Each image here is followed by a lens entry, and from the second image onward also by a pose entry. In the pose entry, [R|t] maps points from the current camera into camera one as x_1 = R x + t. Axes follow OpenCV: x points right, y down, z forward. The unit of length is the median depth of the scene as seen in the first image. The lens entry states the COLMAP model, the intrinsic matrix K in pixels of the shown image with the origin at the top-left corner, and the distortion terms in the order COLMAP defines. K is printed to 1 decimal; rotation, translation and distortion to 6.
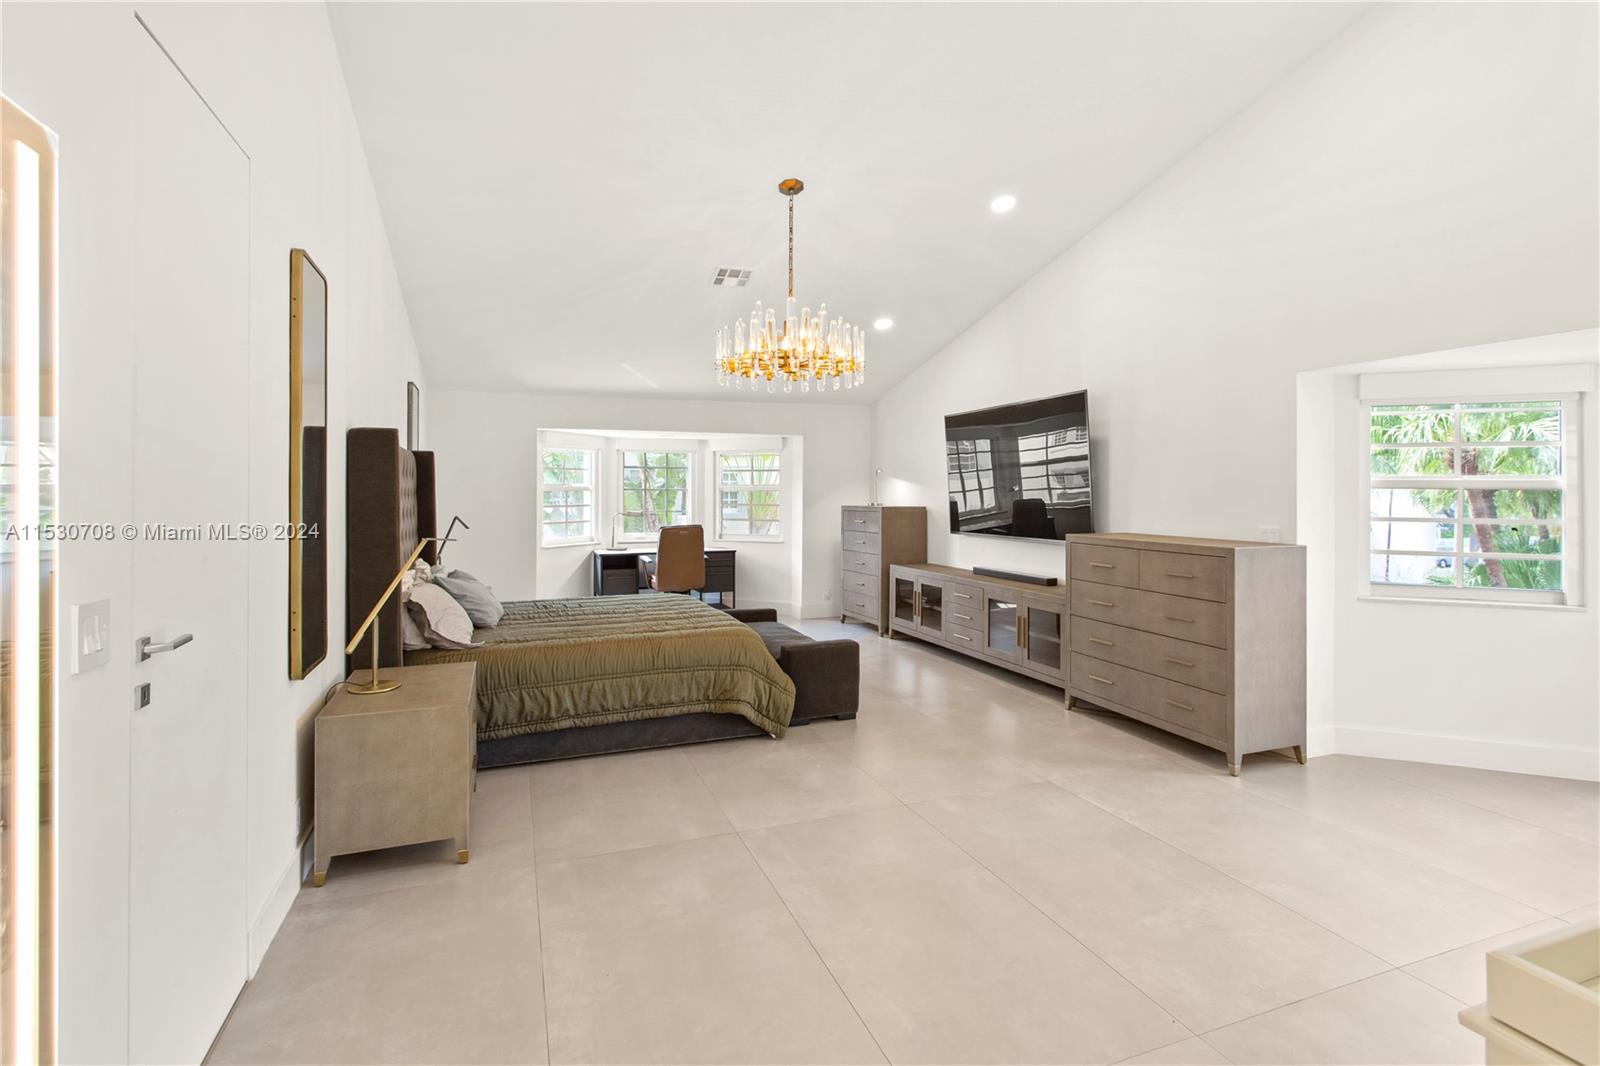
lens RADIAL K [[760.6, 0, 810.2], [0, 760.6, 498.8], [0, 0, 1]] dist [0.001245, 0.000362]
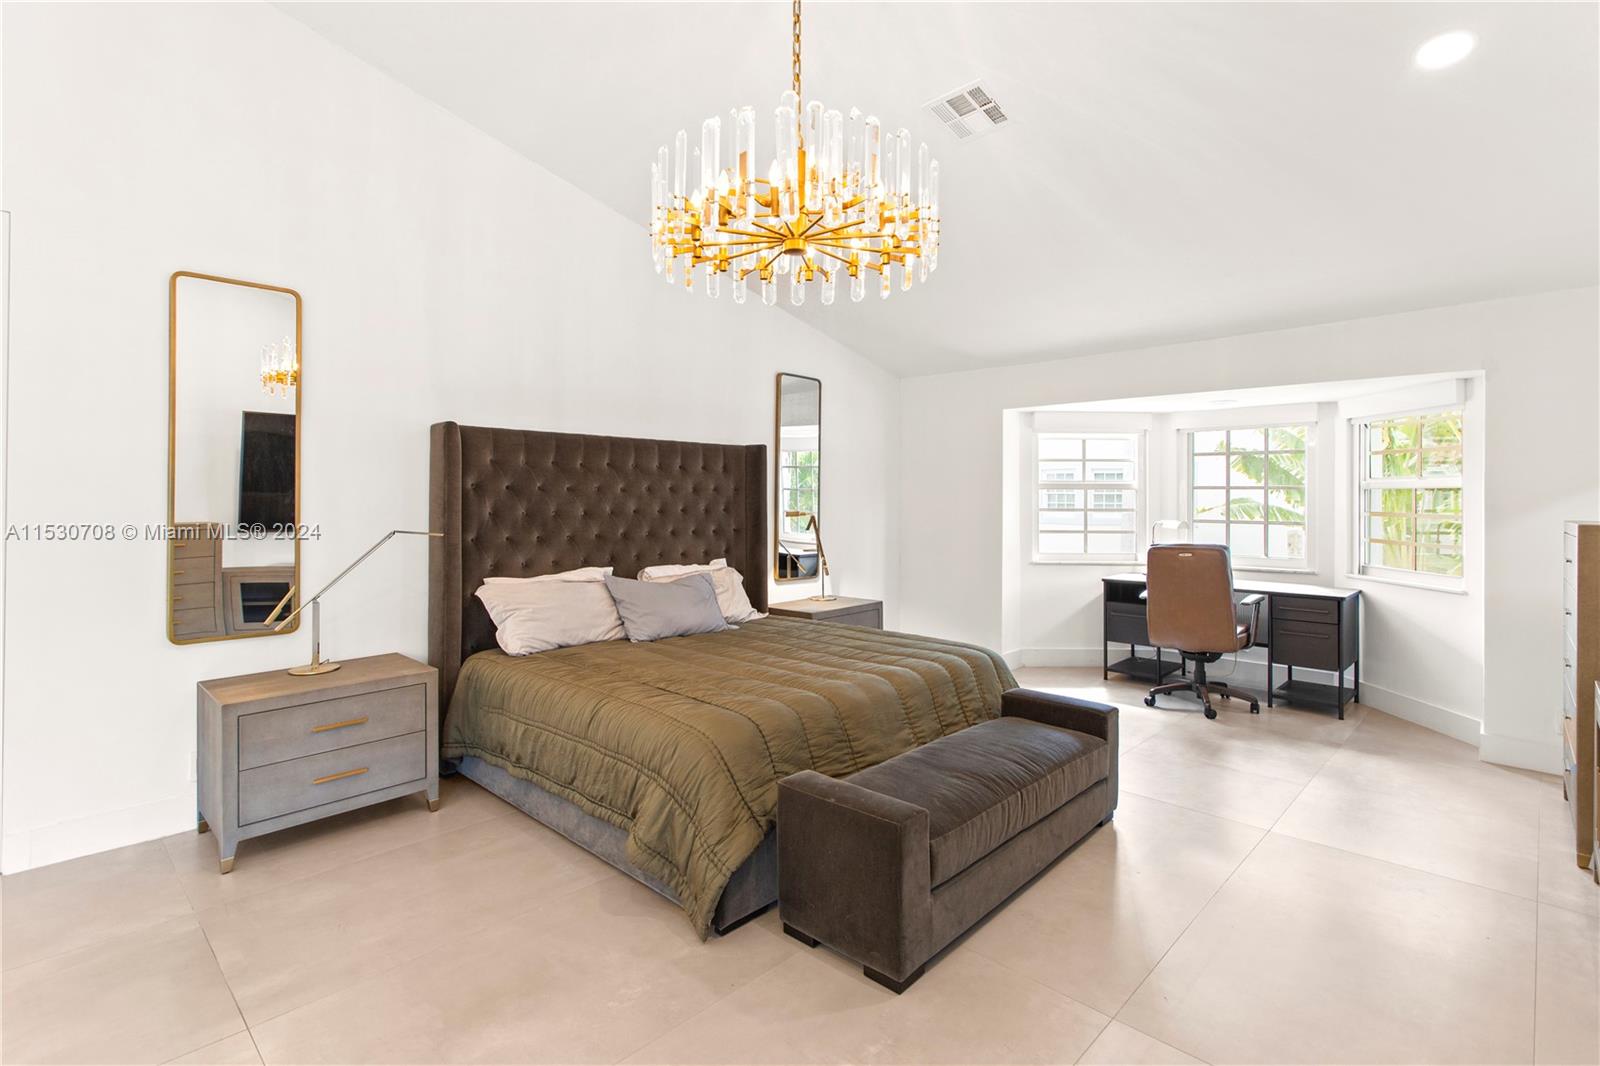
lens RADIAL K [[760.6, 0, 810.2], [0, 760.6, 498.8], [0, 0, 1]] dist [0.001245, 0.000362]
pose [[0.417366, 0.007711, -0.908706, 0.281492], [-0.005671, 0.999967, 0.005881, -0.004425], [0.908721, 0.002699, 0.417396, 0.483827]]
